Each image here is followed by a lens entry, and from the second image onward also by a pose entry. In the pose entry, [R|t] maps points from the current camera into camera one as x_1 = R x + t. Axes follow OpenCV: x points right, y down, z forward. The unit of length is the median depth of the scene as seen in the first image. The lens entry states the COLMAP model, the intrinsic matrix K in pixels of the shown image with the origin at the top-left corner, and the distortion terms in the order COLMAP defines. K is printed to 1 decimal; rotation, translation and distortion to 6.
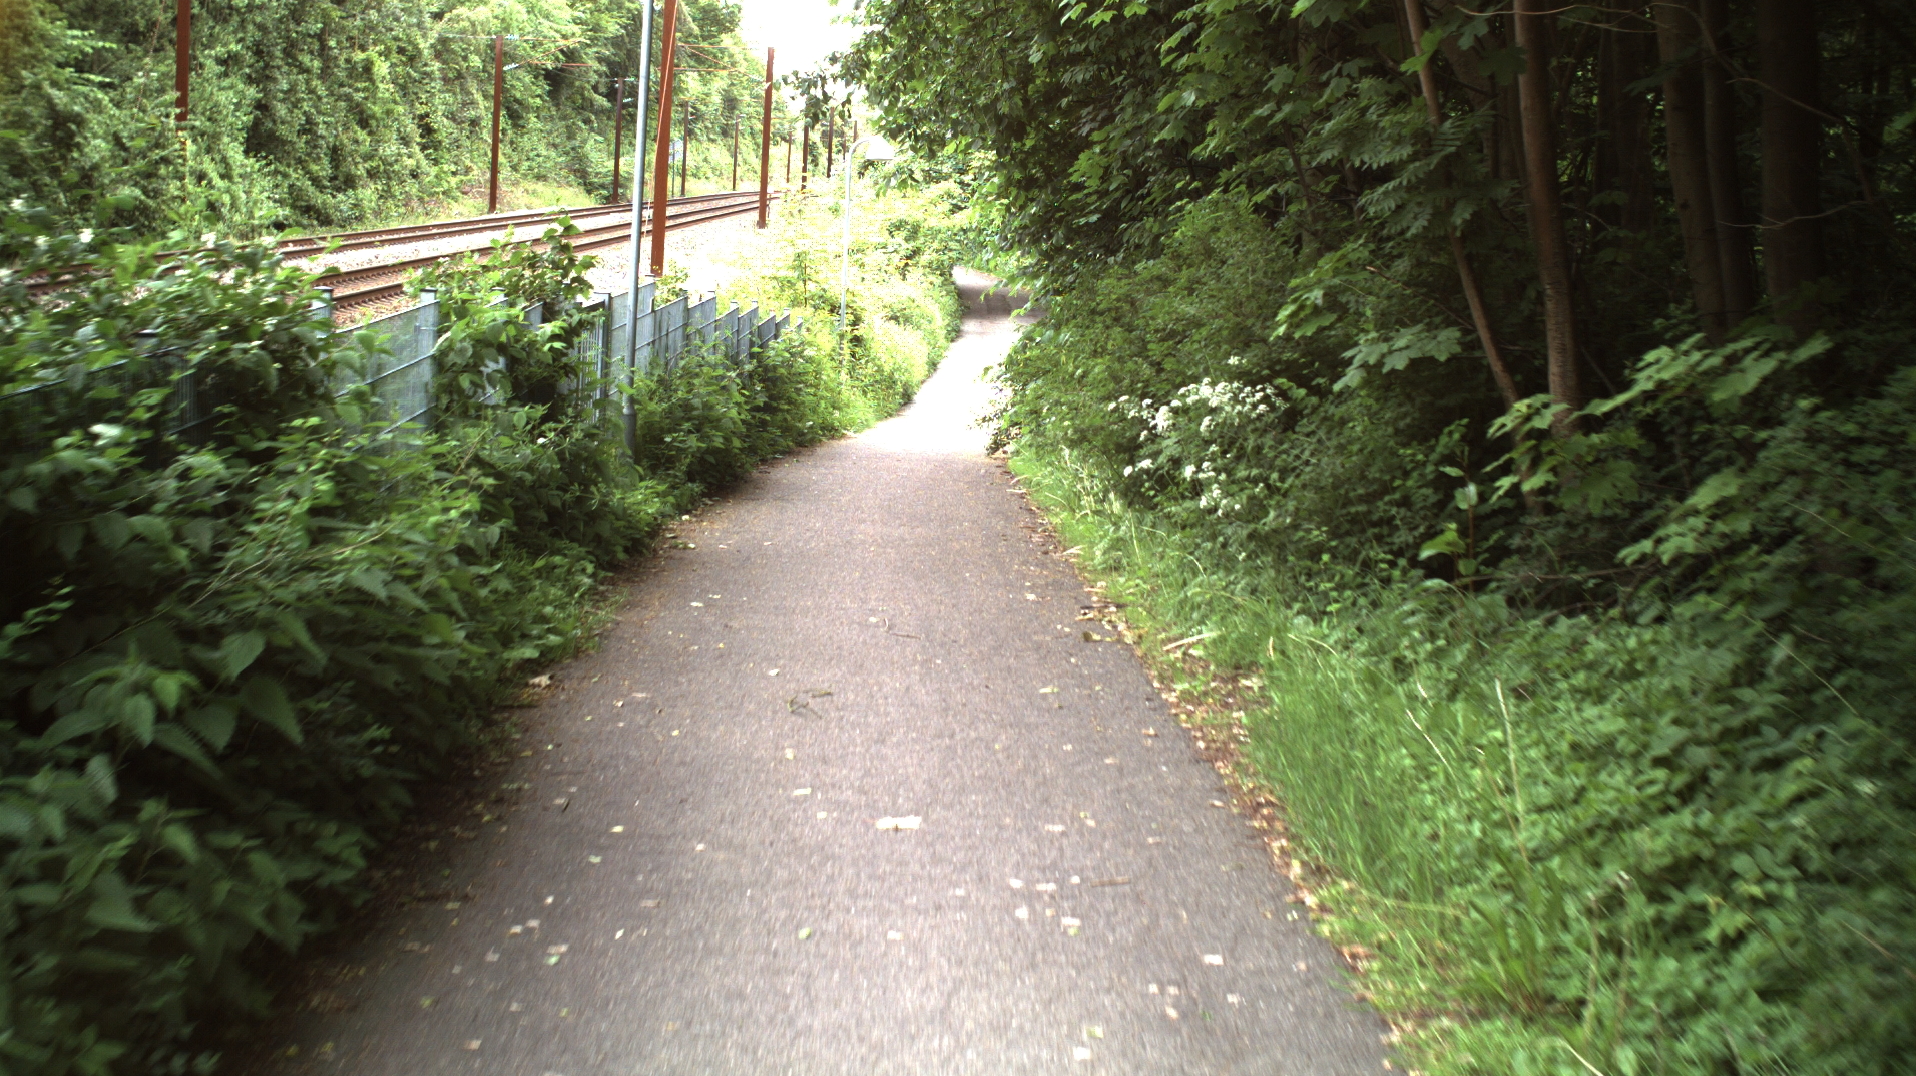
lens RADIAL K [[3339.5, 0, 958.0], [0, 3339.5, 538.0], [0, 0, 1]] dist [-0.270274, 0.232099]
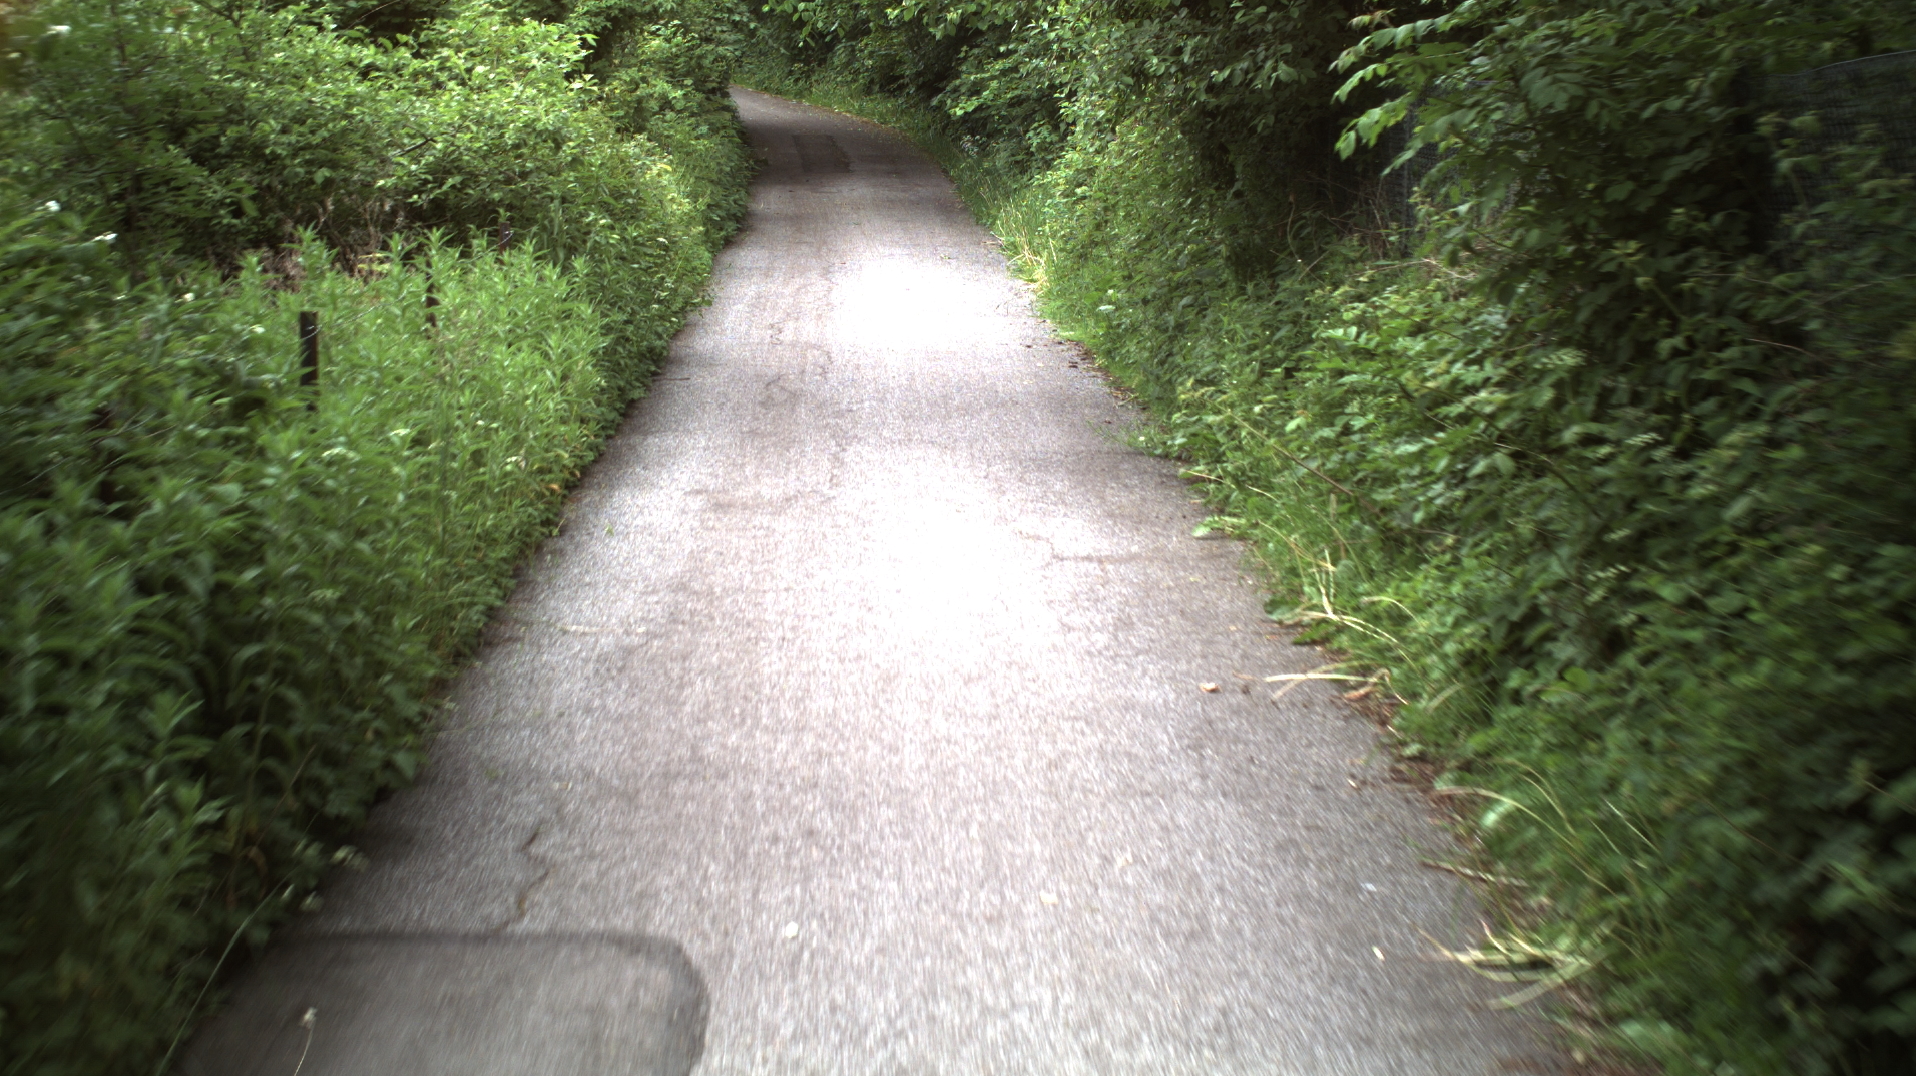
lens RADIAL K [[3339.5, 0, 958.0], [0, 3339.5, 538.0], [0, 0, 1]] dist [-0.270274, 0.232099]
pose [[0.997332, -0.048134, 0.054880, 0.002501], [0.045670, 0.997929, 0.045310, -0.042724], [-0.056947, -0.042683, 0.997464, 0.626495]]
